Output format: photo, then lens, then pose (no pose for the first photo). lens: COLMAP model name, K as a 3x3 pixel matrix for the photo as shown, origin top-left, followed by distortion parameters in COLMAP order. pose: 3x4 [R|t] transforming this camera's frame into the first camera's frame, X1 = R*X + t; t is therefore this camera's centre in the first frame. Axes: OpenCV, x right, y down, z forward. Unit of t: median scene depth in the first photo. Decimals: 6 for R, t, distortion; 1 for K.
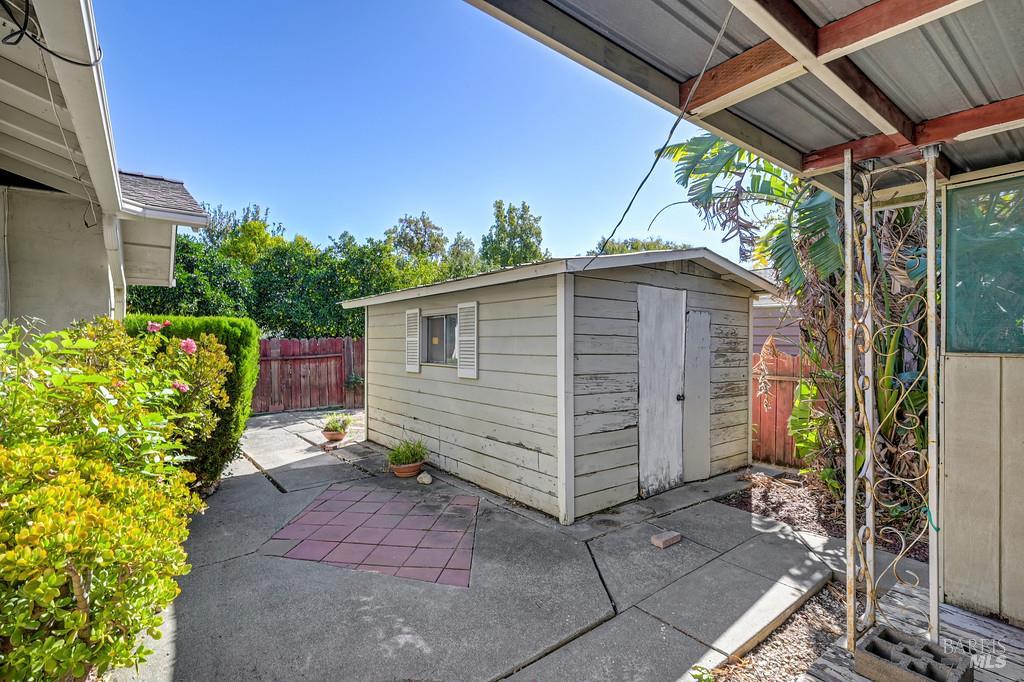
lens RADIAL K [[484.7, 0, 512.0], [0, 484.7, 341.0], [0, 0, 1]] dist [0.000601, -0.000963]
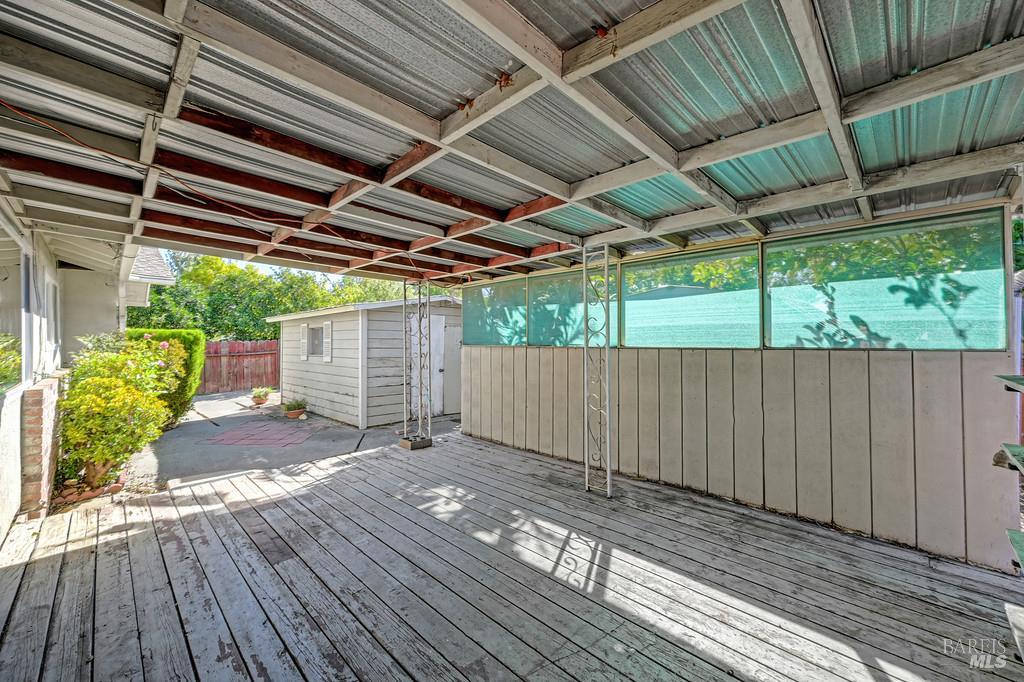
lens RADIAL K [[405.5, 0, 514.7], [0, 405.5, 333.5], [0, 0, 1]] dist [-0.000702, -0.000062]
pose [[0.989924, -0.001398, 0.141590, 0.381122], [0.004336, 0.999782, -0.020442, 0.002227], [-0.141531, 0.020850, 0.989714, -0.616352]]
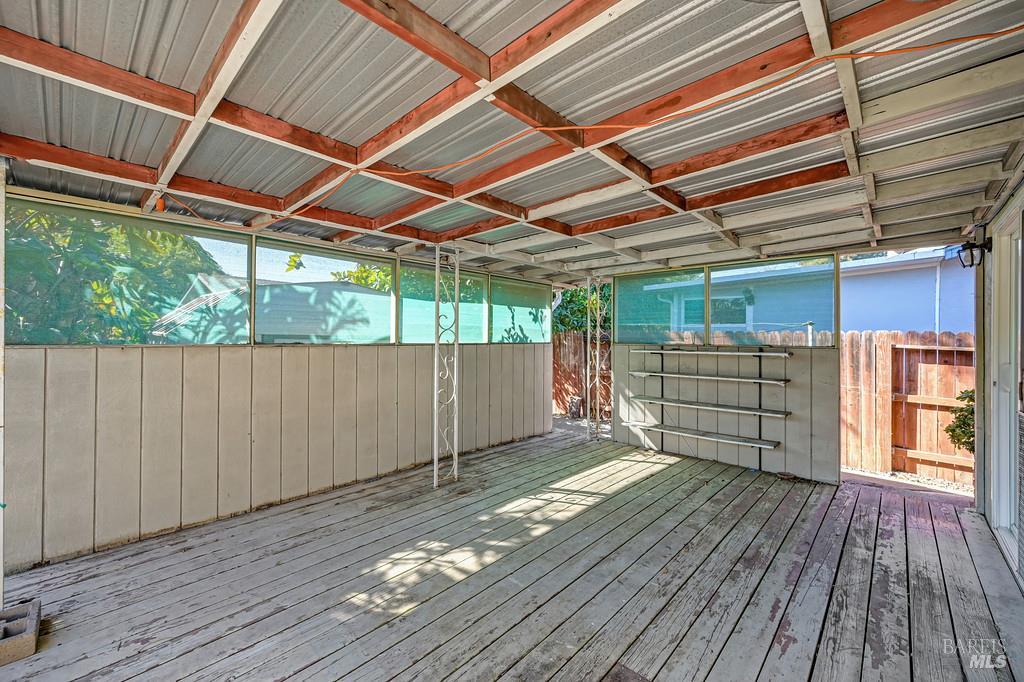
lens RADIAL K [[415.1, 0, 512.0], [0, 415.1, 341.0], [0, 0, 1]] dist [-0.000730, -0.000065]
pose [[-0.170961, -0.007576, 0.985249, -0.086908], [-0.003042, 0.999970, 0.007161, 0.001508], [-0.985273, -0.001773, -0.170979, 0.008610]]
